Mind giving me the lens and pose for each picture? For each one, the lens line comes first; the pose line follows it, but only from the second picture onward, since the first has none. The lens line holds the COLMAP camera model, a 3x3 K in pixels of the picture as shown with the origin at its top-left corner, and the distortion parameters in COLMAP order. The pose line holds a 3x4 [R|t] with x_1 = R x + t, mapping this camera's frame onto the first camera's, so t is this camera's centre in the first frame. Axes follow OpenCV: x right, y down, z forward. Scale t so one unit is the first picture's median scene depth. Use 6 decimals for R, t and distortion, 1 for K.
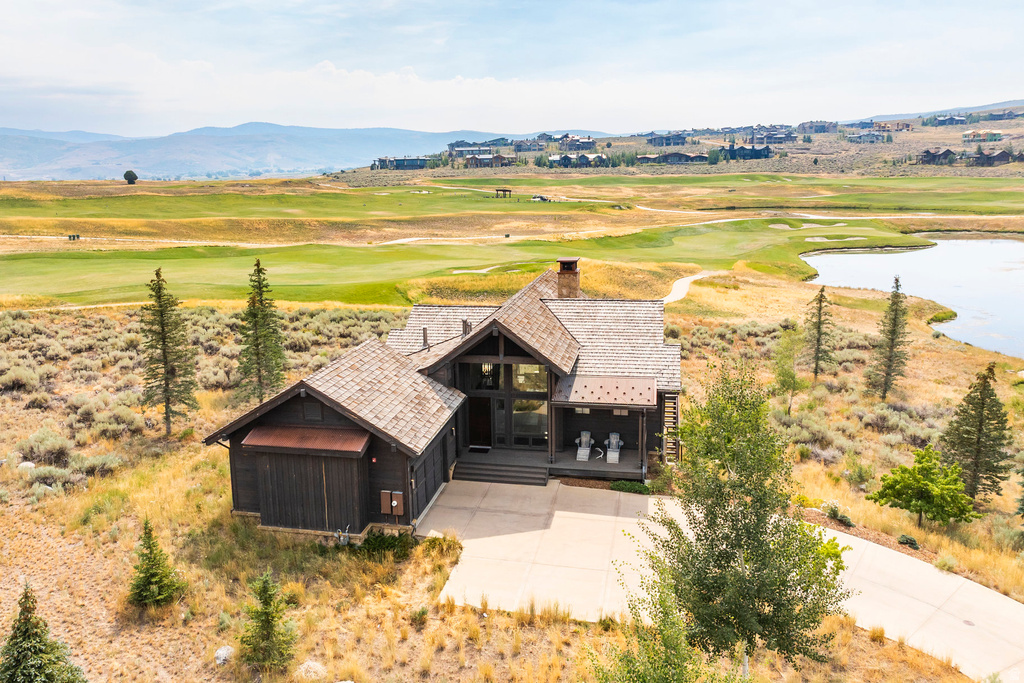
lens RADIAL K [[823.9, 0, 512.0], [0, 823.9, 341.5], [0, 0, 1]] dist [-0.042866, 0.013043]
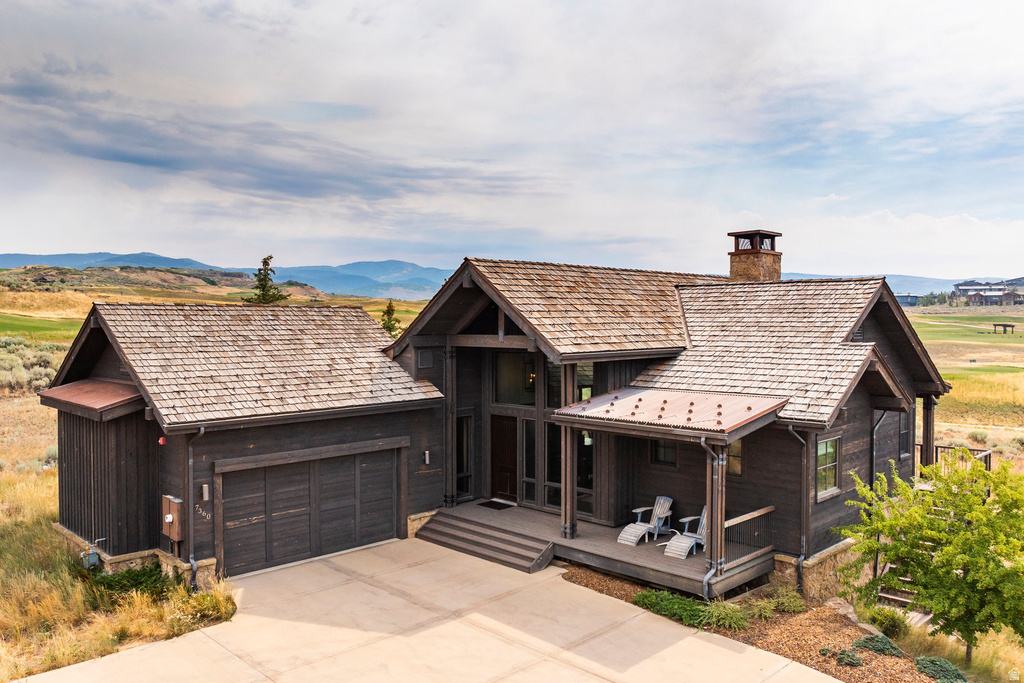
lens RADIAL K [[823.9, 0, 512.0], [0, 823.9, 341.5], [0, 0, 1]] dist [-0.042866, 0.013043]
pose [[0.832537, 0.030712, -0.553118, 0.061990], [-0.127349, 0.982332, -0.137137, 0.019928], [0.539134, 0.184610, 0.821738, 0.102902]]
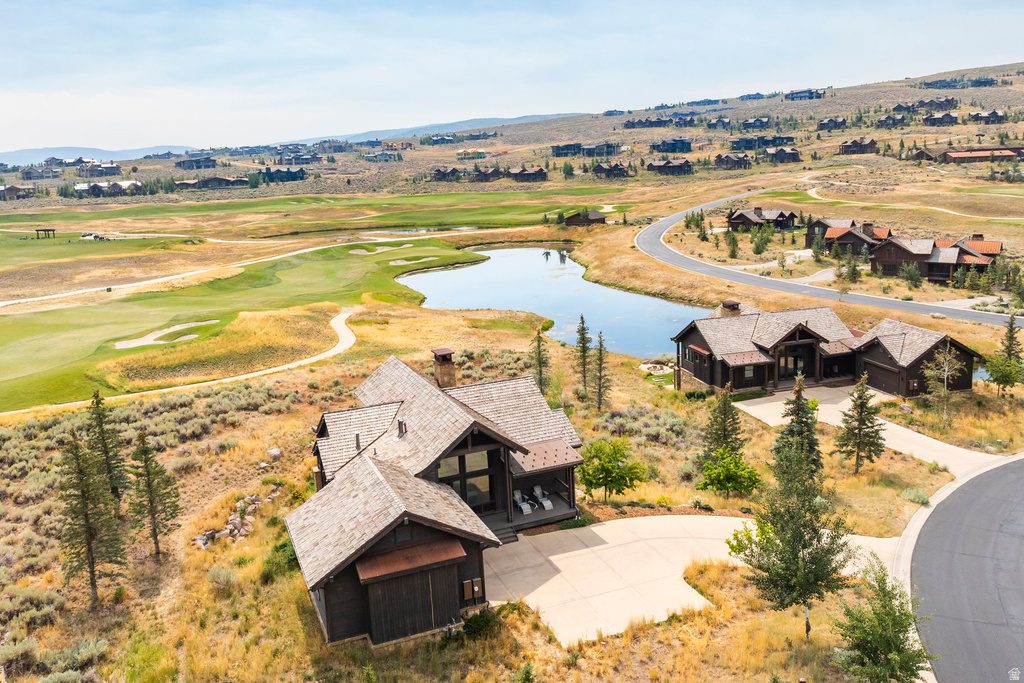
lens RADIAL K [[823.9, 0, 512.0], [0, 823.9, 341.5], [0, 0, 1]] dist [-0.042866, 0.013043]
pose [[0.801485, -0.140875, 0.581185, -0.129129], [0.137110, 0.989257, 0.050706, -0.037997], [-0.582085, 0.039046, 0.812190, -0.007548]]
